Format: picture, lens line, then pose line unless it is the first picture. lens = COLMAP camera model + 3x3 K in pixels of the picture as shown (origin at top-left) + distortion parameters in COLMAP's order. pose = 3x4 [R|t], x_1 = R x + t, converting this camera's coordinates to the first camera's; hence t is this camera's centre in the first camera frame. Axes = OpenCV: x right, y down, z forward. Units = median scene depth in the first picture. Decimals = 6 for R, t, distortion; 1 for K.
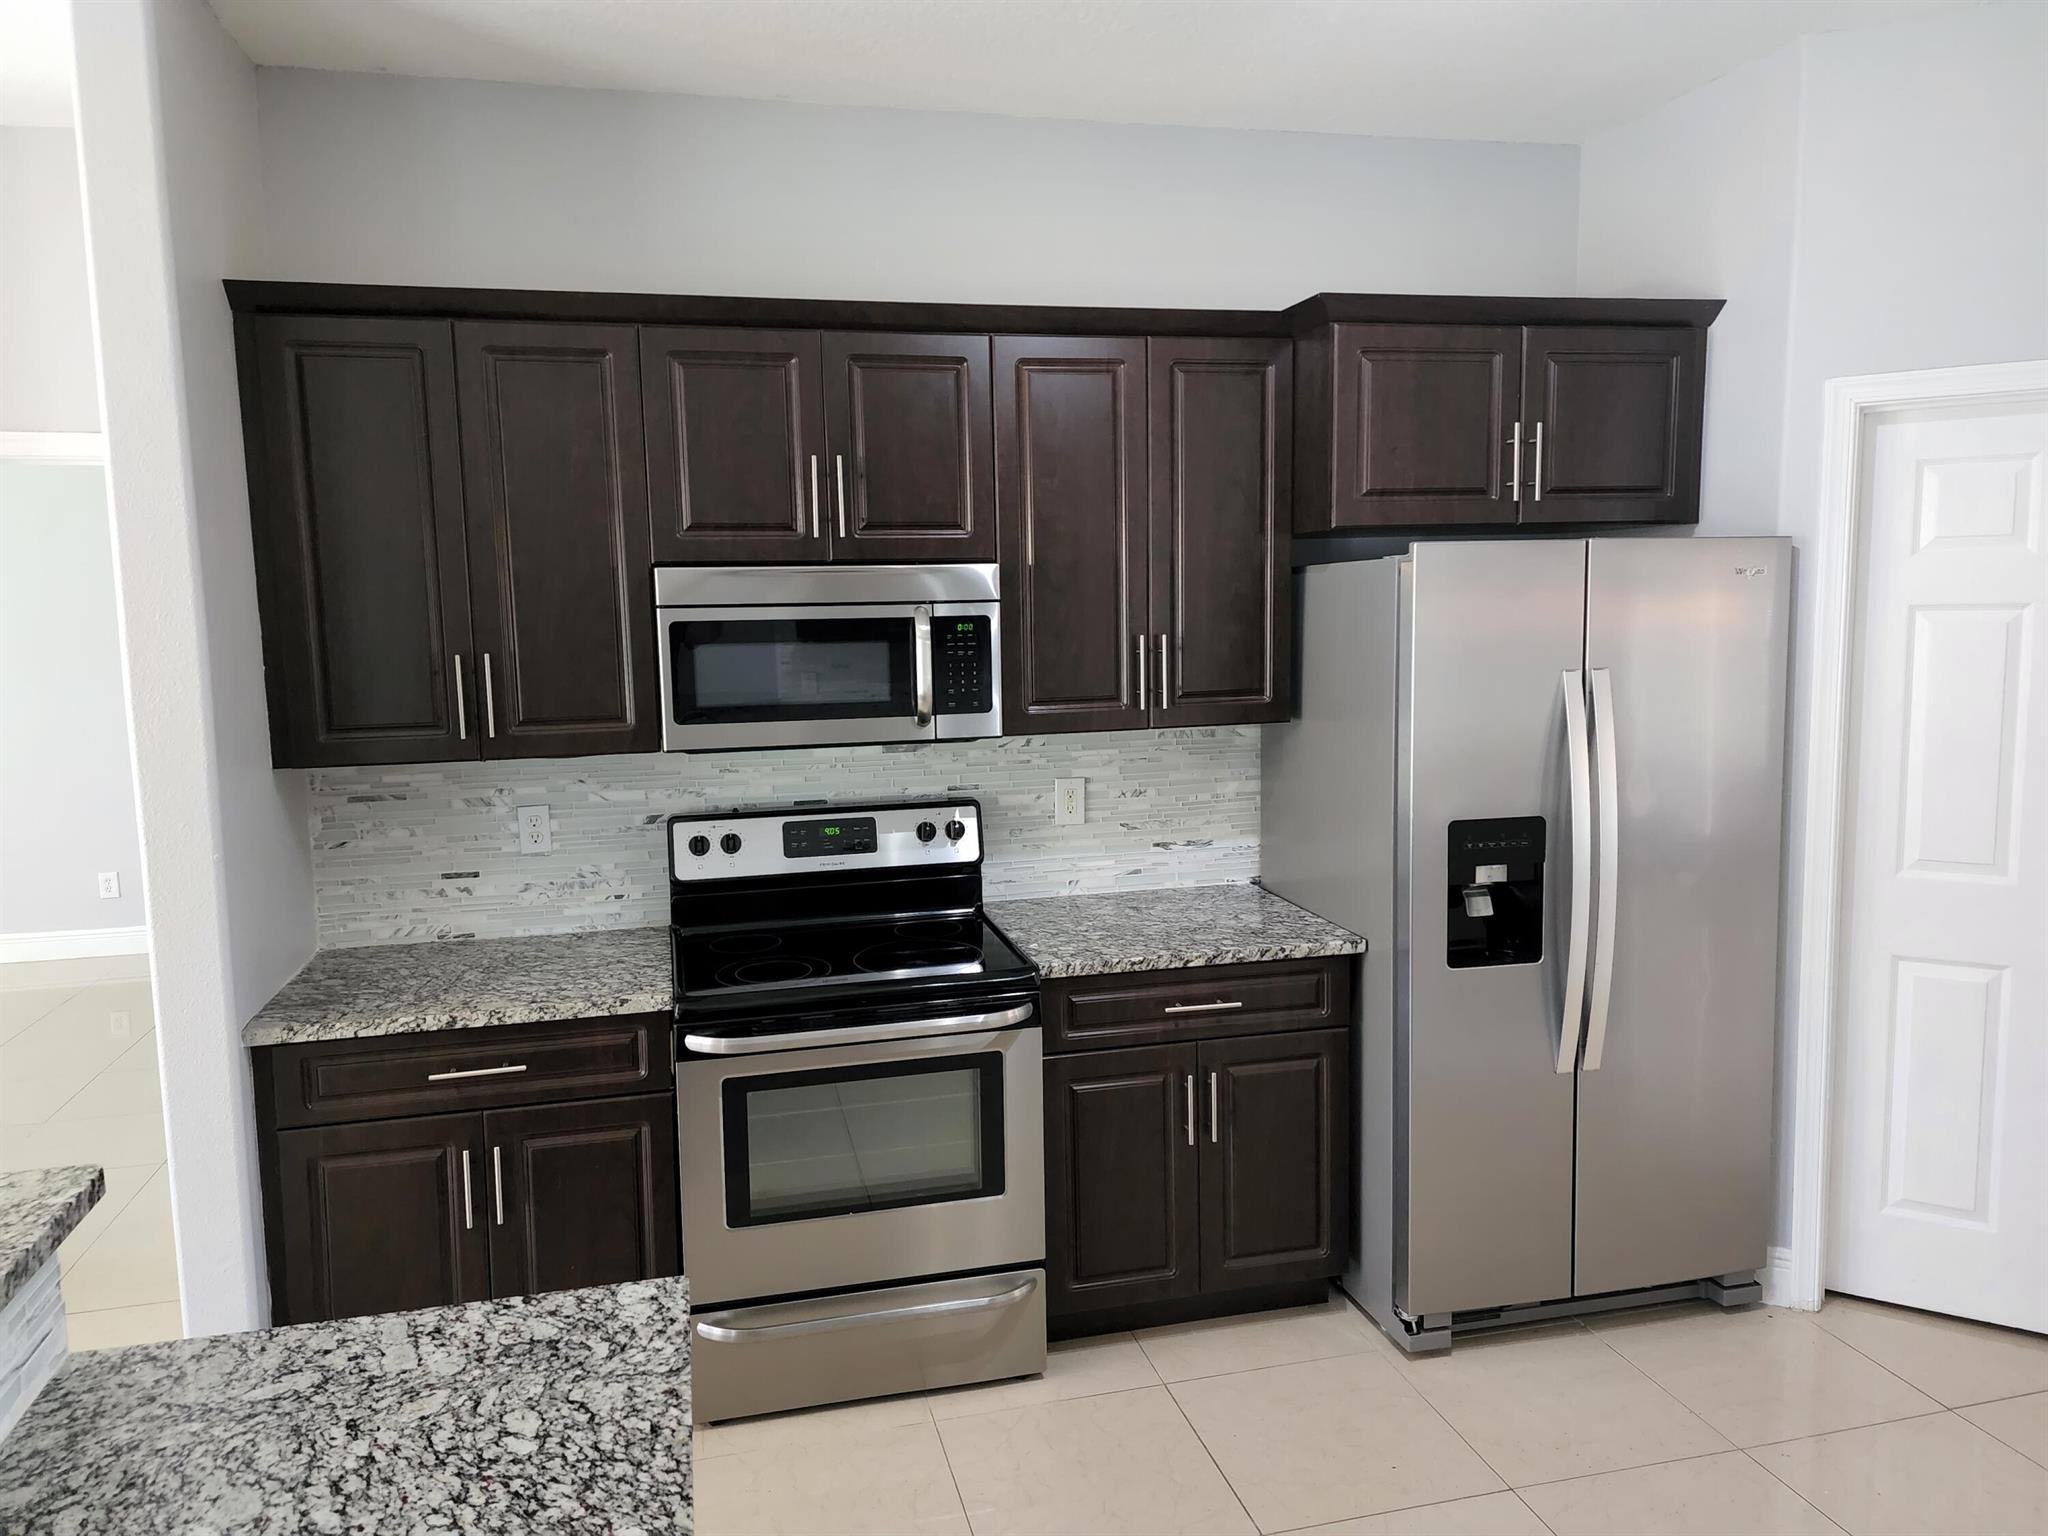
lens RADIAL K [[1379.4, 0, 1024.0], [0, 1379.4, 768.0], [0, 0, 1]] dist [0.078568, -0.069307]
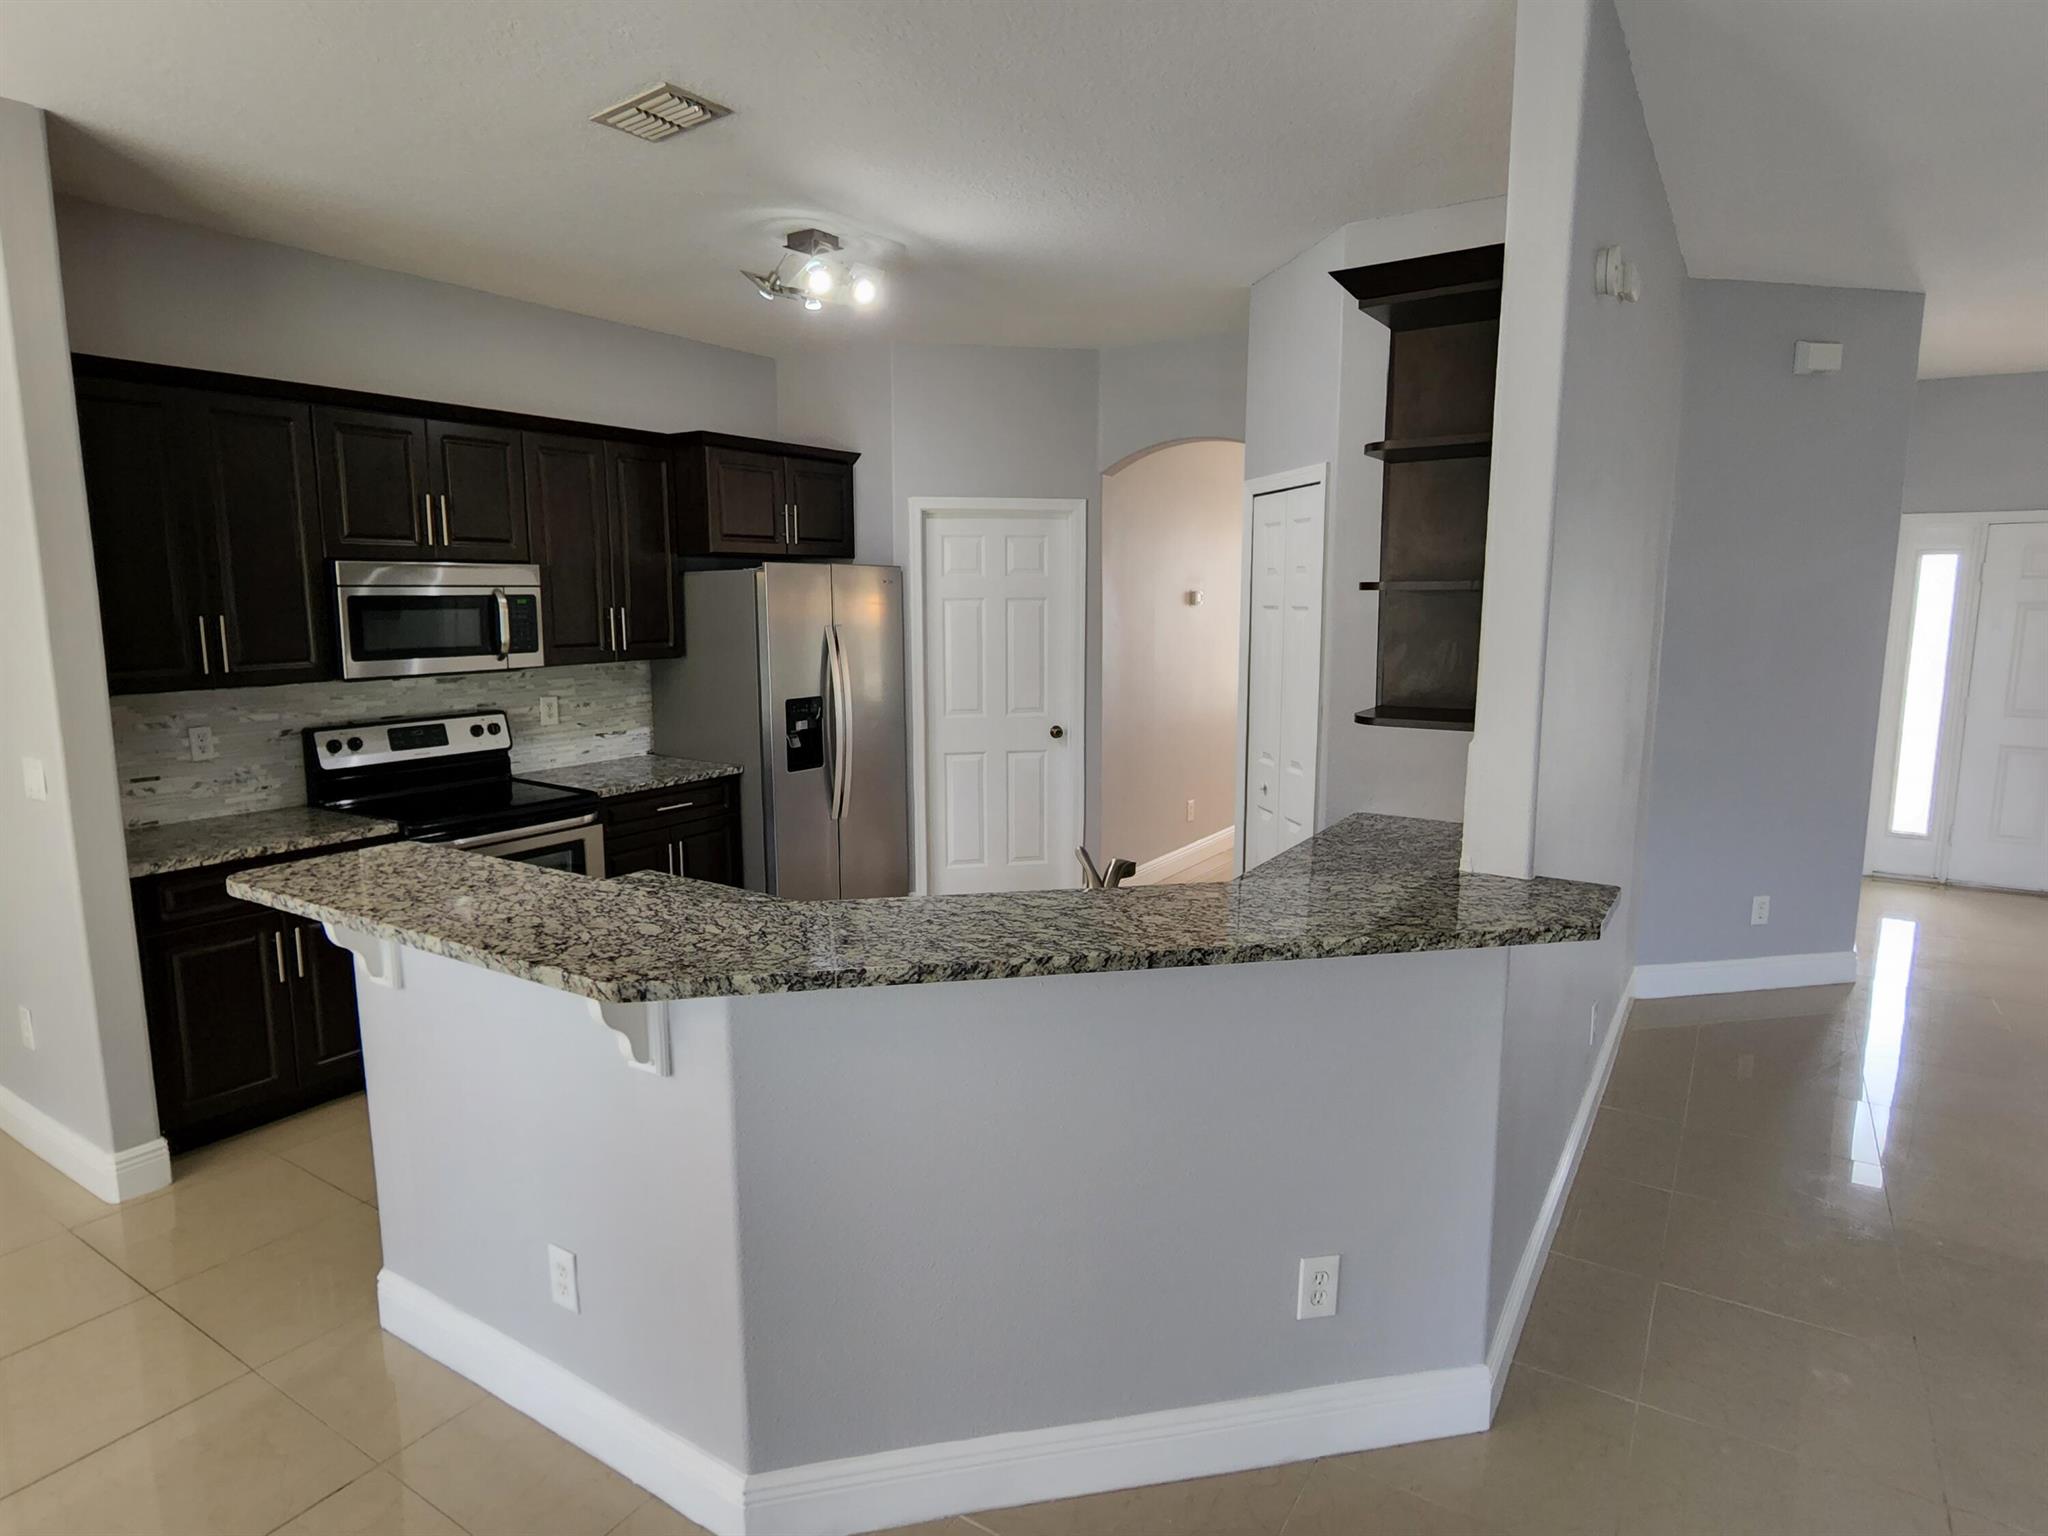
lens RADIAL K [[1083.1, 0, 1024.0], [0, 1083.1, 768.0], [0, 0, 1]] dist [0.002861, 0.000162]
pose [[0.729881, -0.093323, 0.677174, -0.497405], [0.074029, 0.995602, 0.057415, 0.068684], [-0.679554, 0.008224, 0.733579, -0.384075]]
